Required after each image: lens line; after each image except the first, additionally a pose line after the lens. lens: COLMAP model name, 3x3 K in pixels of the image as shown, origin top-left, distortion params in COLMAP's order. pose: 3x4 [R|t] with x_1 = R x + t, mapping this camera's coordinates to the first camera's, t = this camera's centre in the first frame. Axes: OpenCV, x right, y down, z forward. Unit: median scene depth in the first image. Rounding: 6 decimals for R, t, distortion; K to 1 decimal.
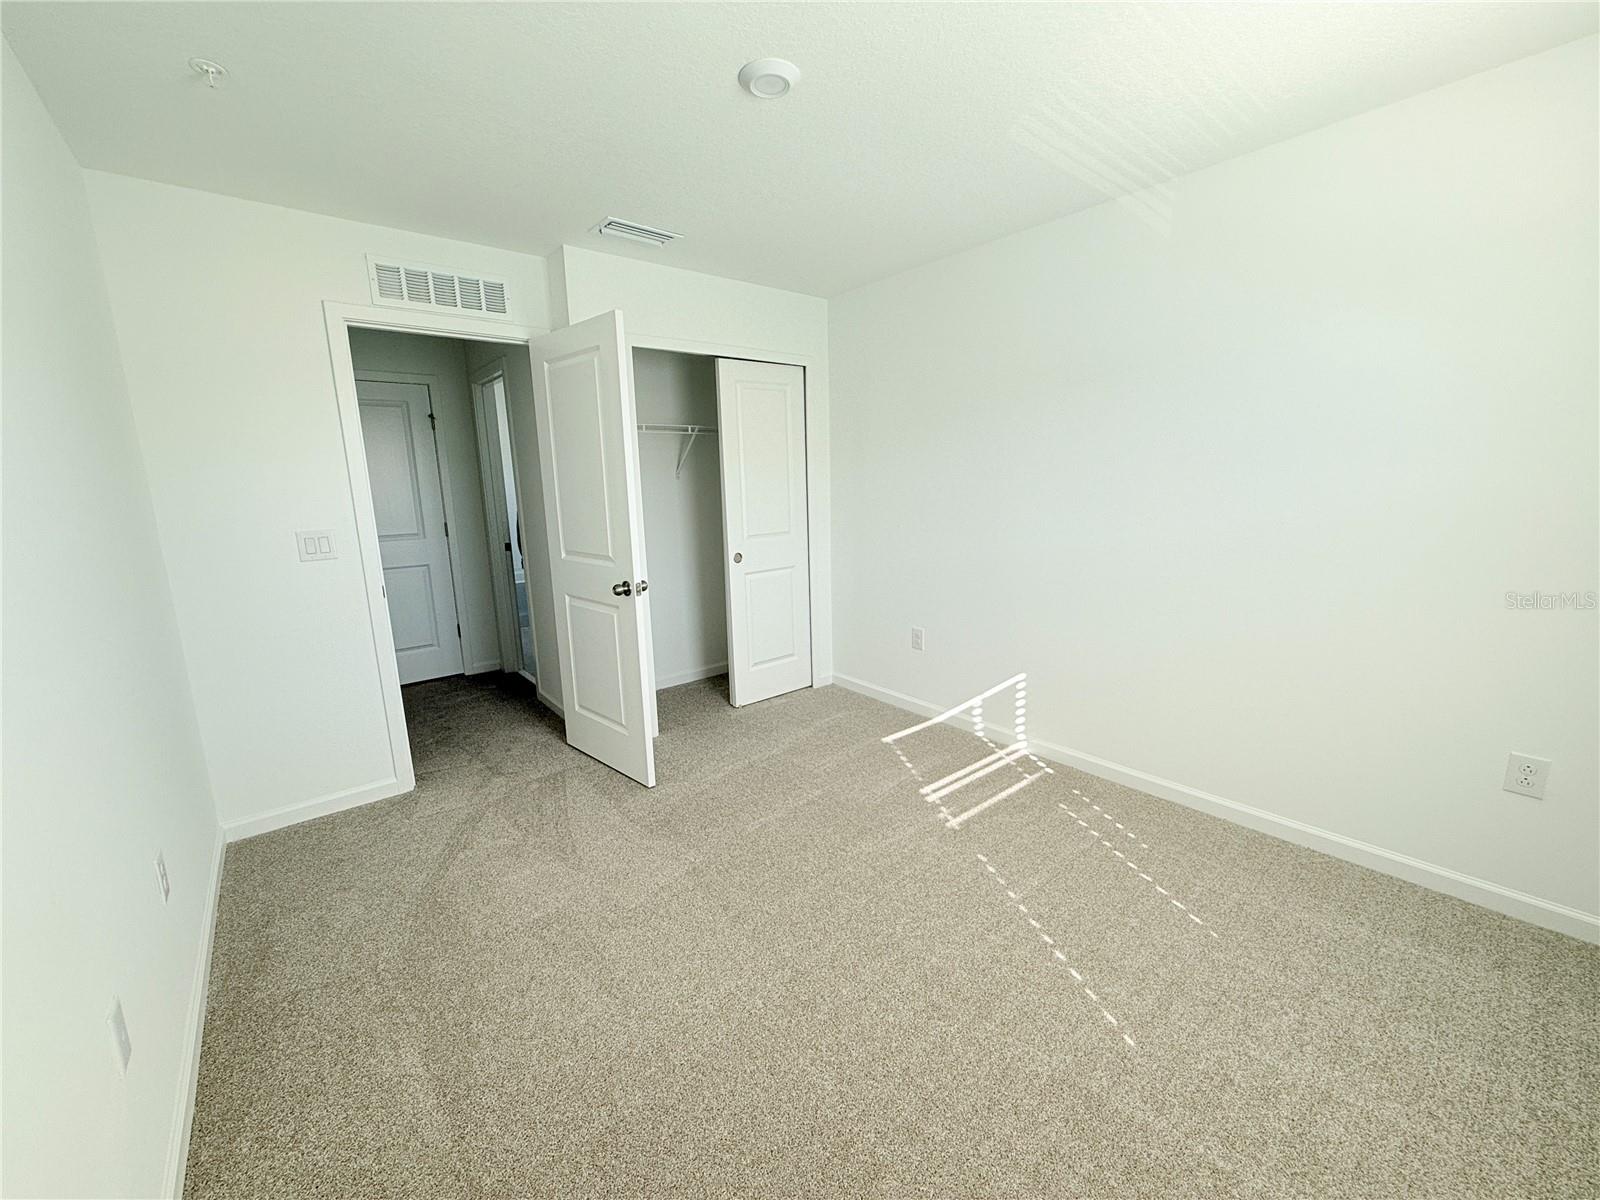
lens RADIAL K [[633.2, 0, 792.8], [0, 633.2, 597.6], [0, 0, 1]] dist [-0.004040, 0.000215]
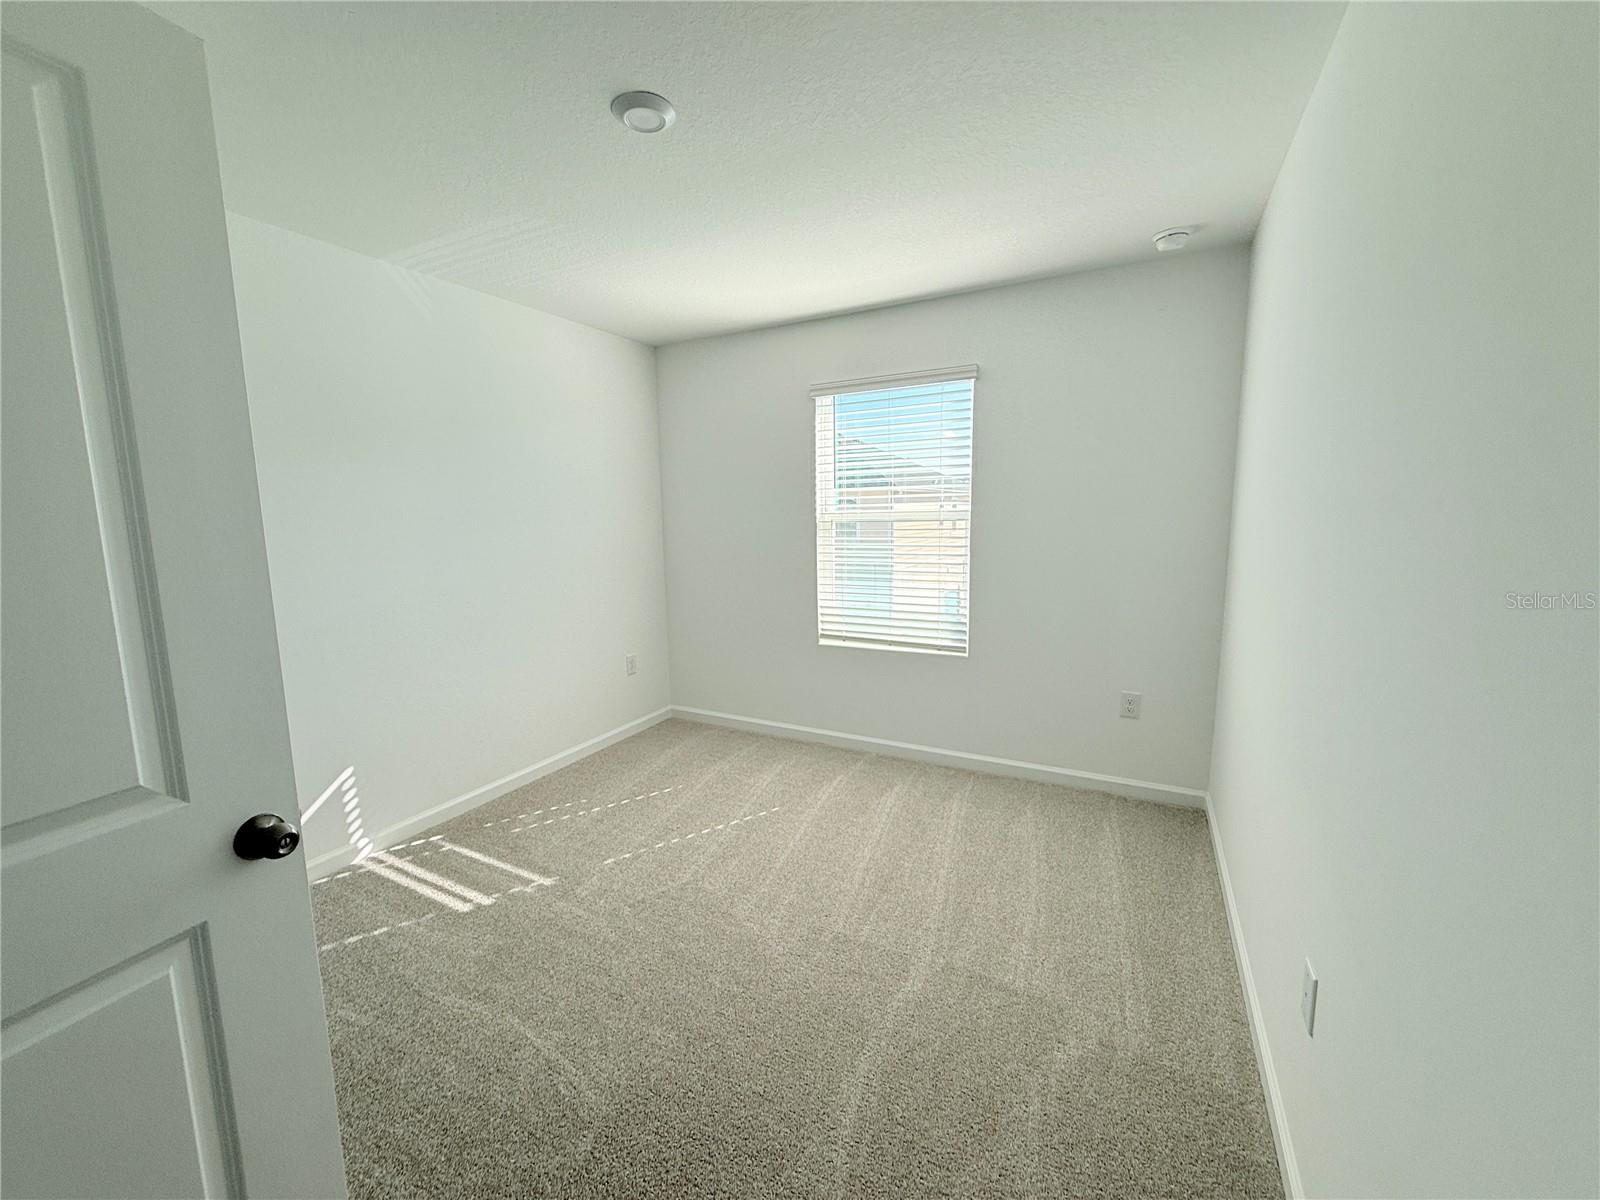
lens RADIAL K [[633.2, 0, 792.8], [0, 633.2, 597.6], [0, 0, 1]] dist [-0.004040, 0.000215]
pose [[-0.381644, -0.091226, 0.919796, -0.644075], [0.201503, 0.962971, 0.179117, -0.134995], [-0.902078, 0.253701, -0.349130, 0.781632]]
